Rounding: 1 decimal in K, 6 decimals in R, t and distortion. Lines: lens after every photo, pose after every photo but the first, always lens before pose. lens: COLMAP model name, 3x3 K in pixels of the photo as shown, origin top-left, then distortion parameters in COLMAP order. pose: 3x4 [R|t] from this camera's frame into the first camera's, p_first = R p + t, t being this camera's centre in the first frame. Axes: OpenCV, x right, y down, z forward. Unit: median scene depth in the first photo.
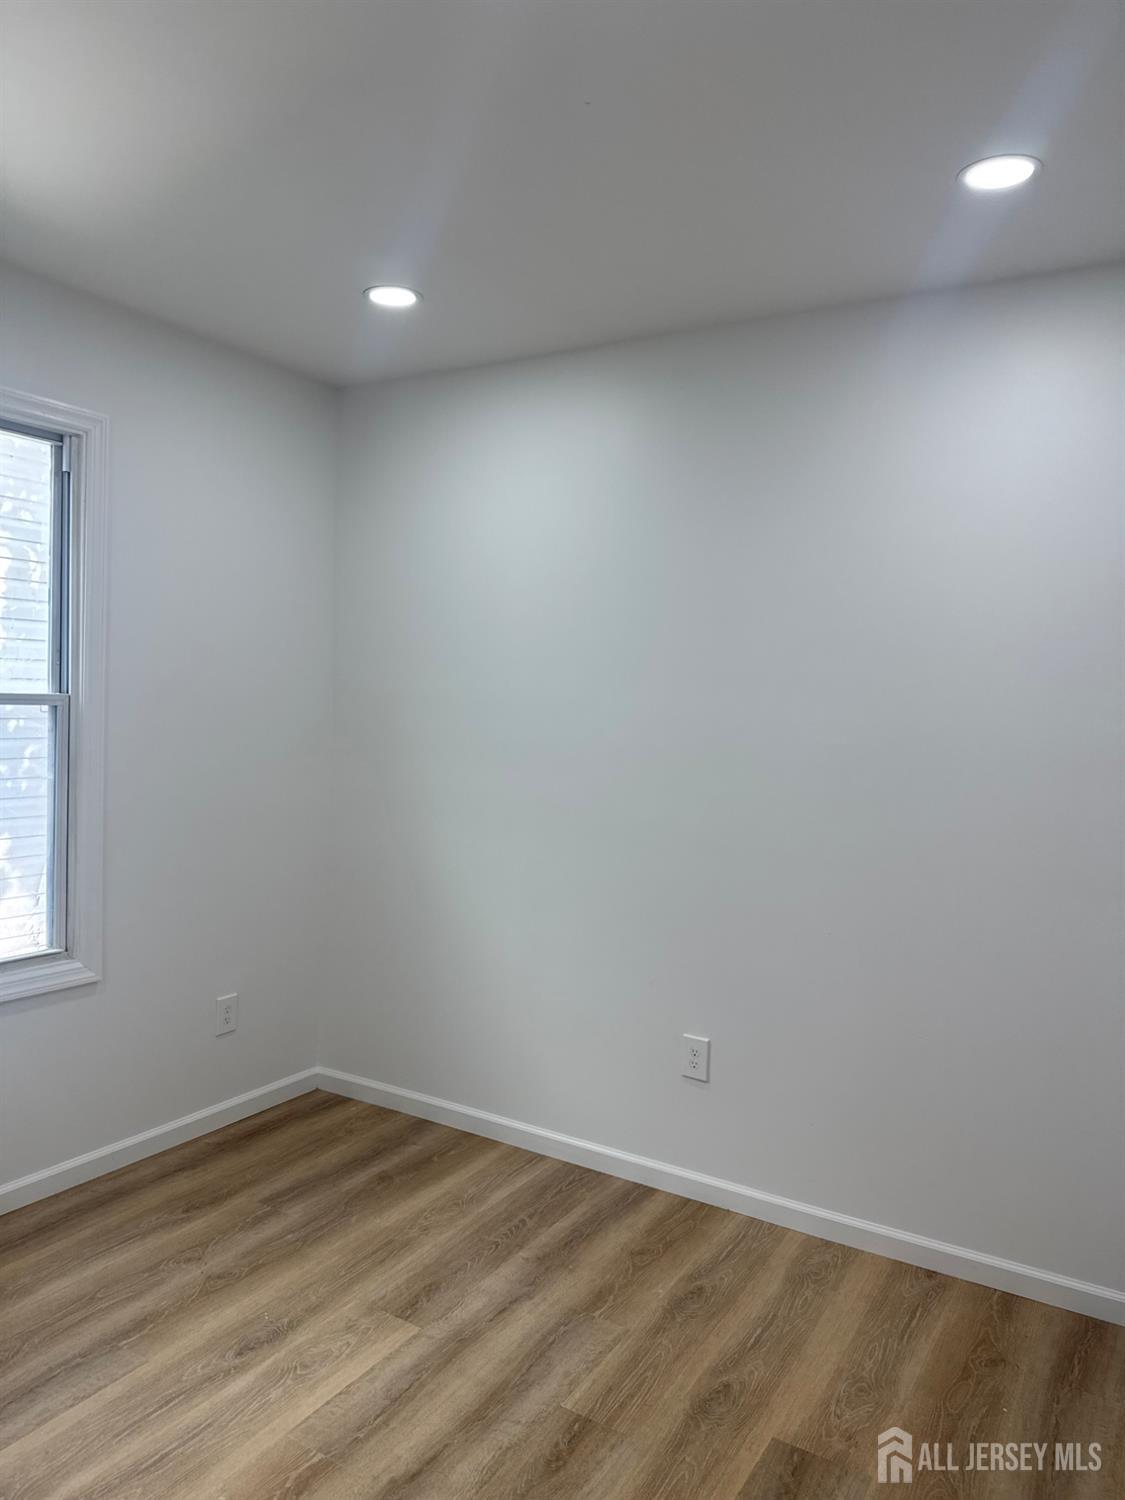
lens RADIAL K [[1059.4, 0, 562.5], [0, 1059.4, 750.0], [0, 0, 1]] dist [0.082311, -0.114245]
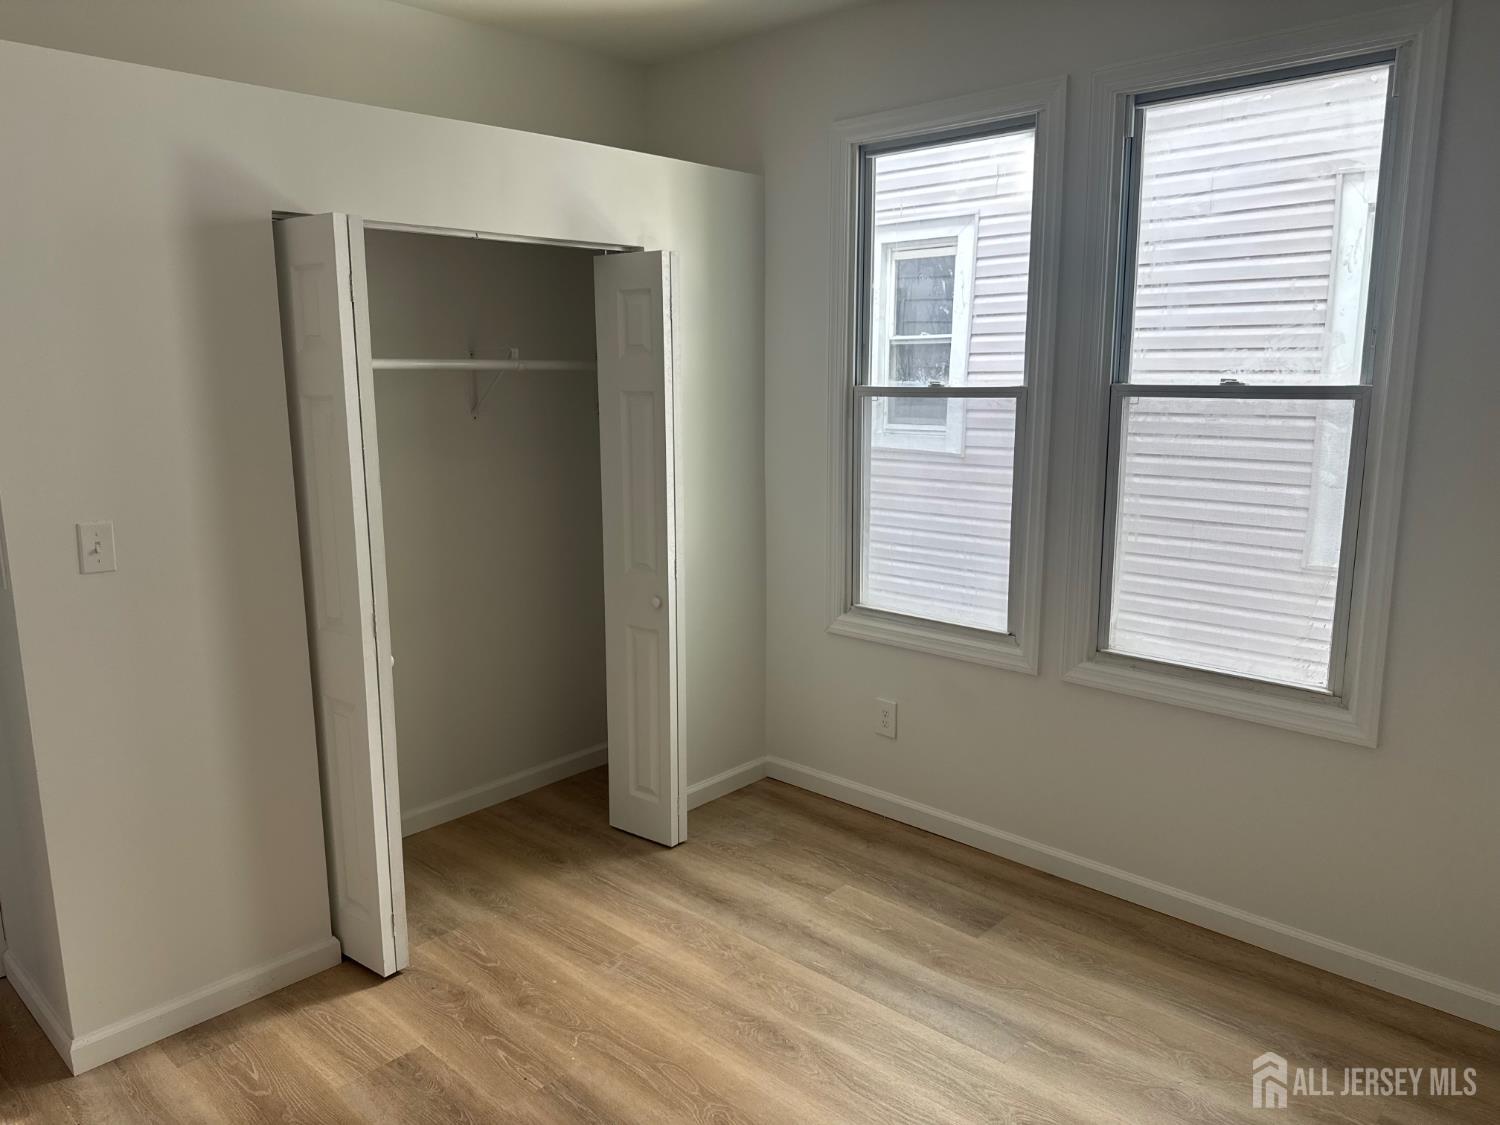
lens RADIAL K [[1059.4, 0, 756.1], [0, 1059.4, 550.0], [0, 0, 1]] dist [0.082311, -0.114245]
pose [[-0.221063, 0.115843, -0.968355, 0.520816], [-0.046849, 0.990513, 0.129189, -0.014290], [0.974134, 0.073925, -0.213538, 0.874868]]
